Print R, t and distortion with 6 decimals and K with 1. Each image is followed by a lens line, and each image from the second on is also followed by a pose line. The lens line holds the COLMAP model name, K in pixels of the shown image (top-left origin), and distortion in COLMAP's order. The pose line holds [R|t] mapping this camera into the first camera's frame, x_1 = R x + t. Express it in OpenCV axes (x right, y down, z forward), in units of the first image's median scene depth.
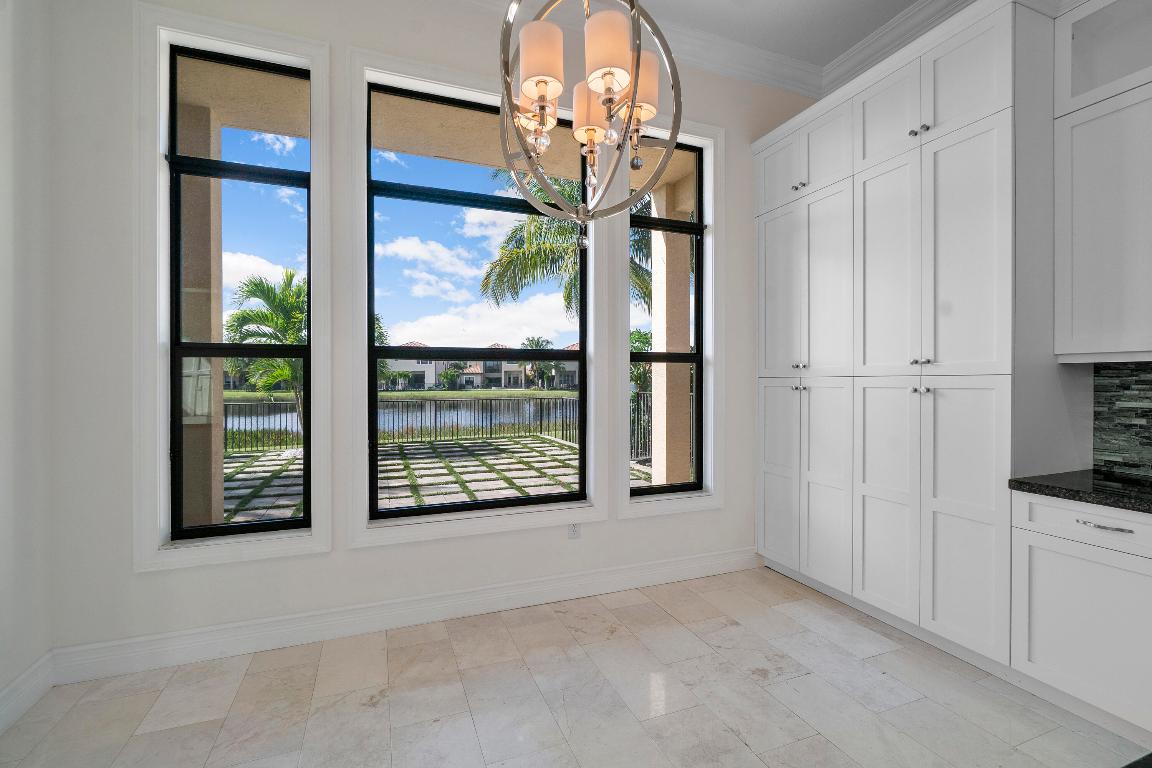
lens RADIAL K [[499.2, 0, 578.4], [0, 499.2, 376.2], [0, 0, 1]] dist [0.000206, -0.000485]
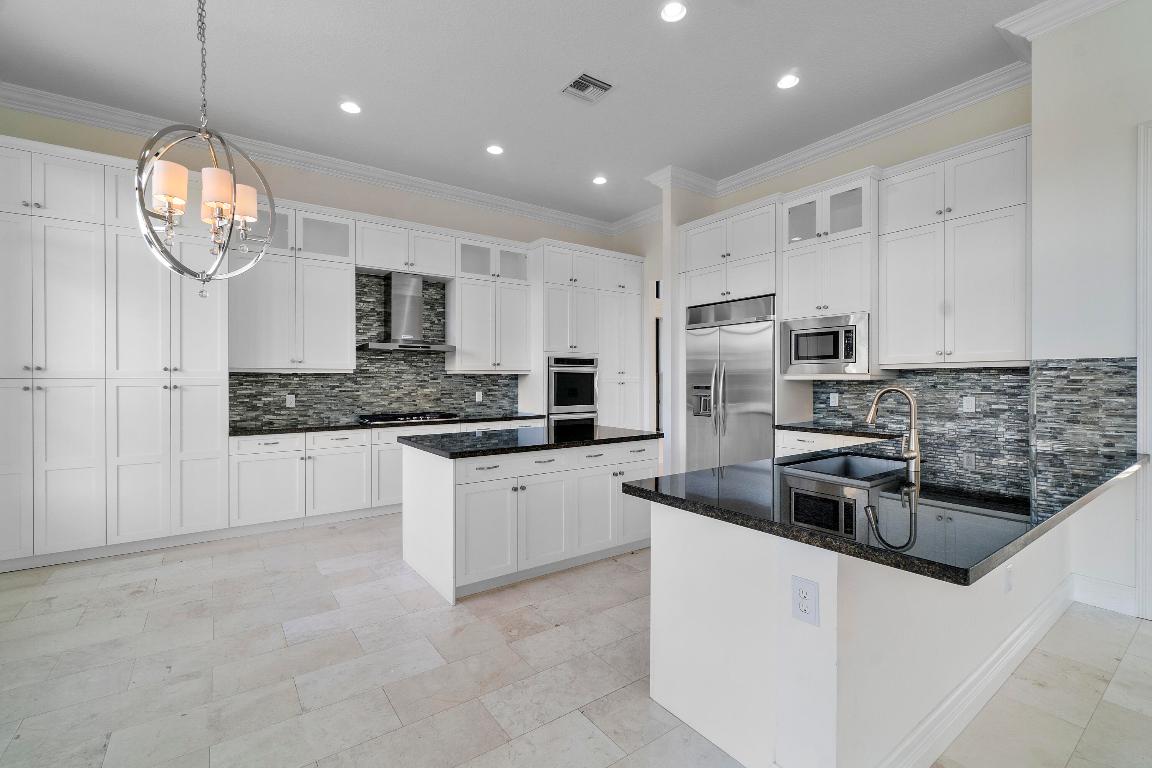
lens RADIAL K [[499.2, 0, 568.5], [0, 499.2, 382.0], [0, 0, 1]] dist [0.000206, -0.000485]
pose [[-0.253723, -0.000713, 0.967277, -1.098572], [-0.006866, 0.999976, -0.001064, 0.004524], [-0.967253, -0.006911, -0.253722, 0.172646]]
